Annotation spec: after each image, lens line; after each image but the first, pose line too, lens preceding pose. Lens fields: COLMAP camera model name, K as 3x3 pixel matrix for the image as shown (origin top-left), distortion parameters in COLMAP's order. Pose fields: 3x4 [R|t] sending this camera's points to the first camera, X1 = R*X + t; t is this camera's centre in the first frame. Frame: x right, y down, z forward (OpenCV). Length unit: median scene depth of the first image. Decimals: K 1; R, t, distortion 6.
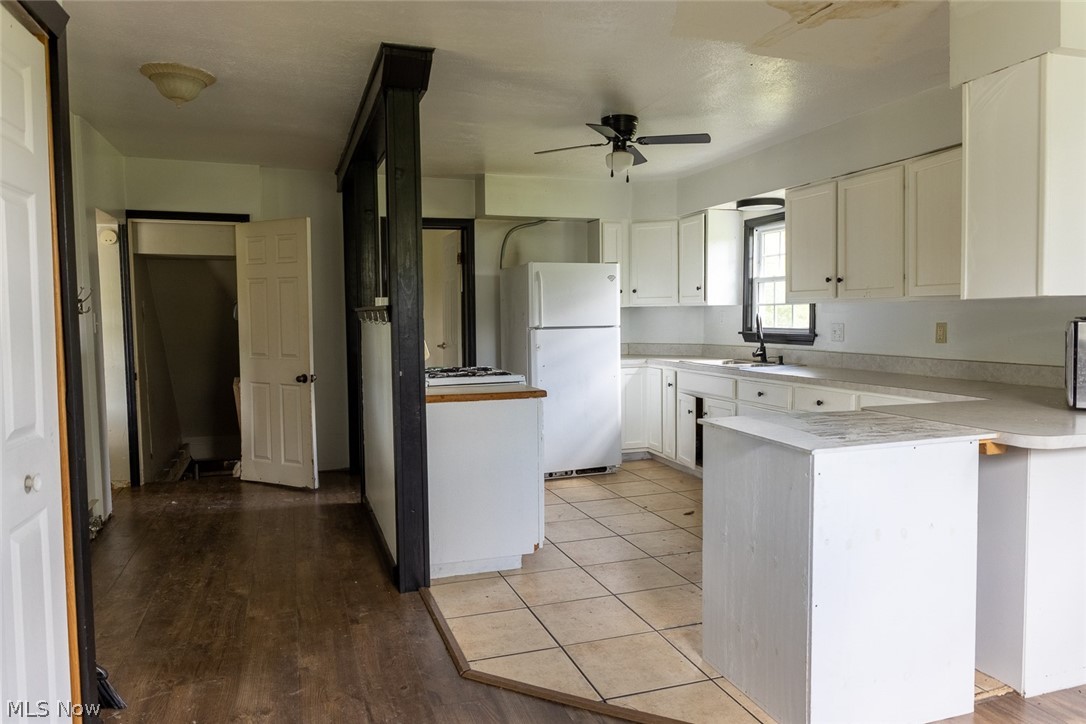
lens RADIAL K [[718.2, 0, 574.3], [0, 718.2, 352.7], [0, 0, 1]] dist [-0.002150, 0.002853]
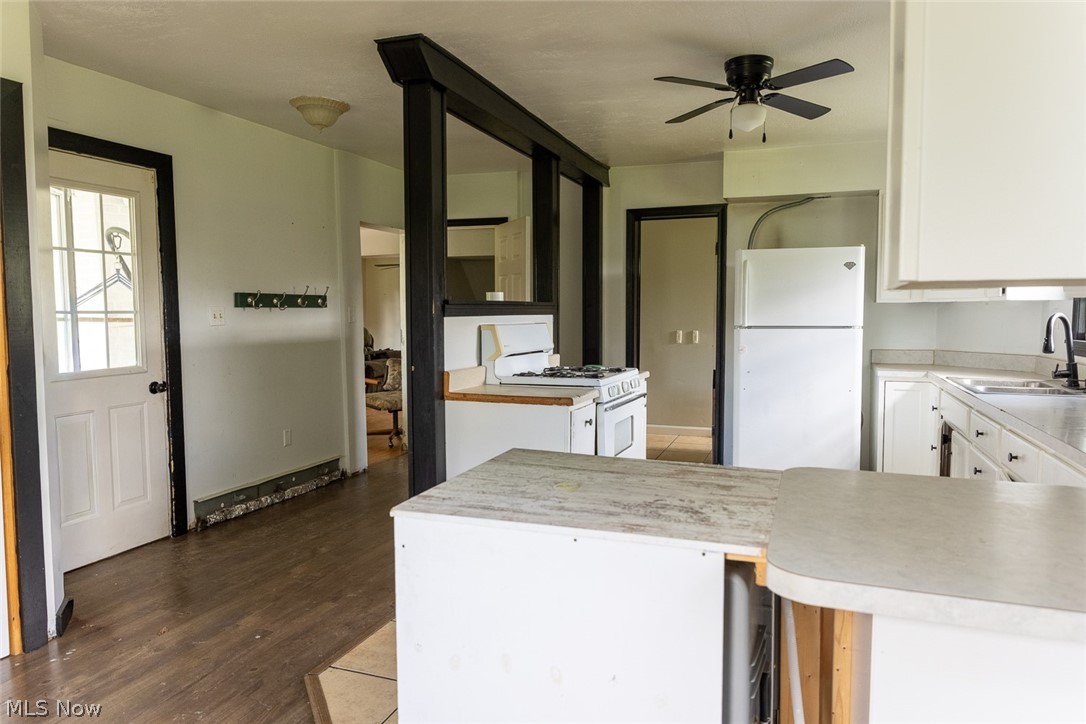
lens RADIAL K [[718.2, 0, 542.1], [0, 718.2, 358.3], [0, 0, 1]] dist [-0.002150, 0.002853]
pose [[0.777988, 0.049749, -0.626306, 0.496152], [-0.040868, 0.998756, 0.028569, -0.019840], [0.626948, 0.003370, 0.779054, 0.314356]]
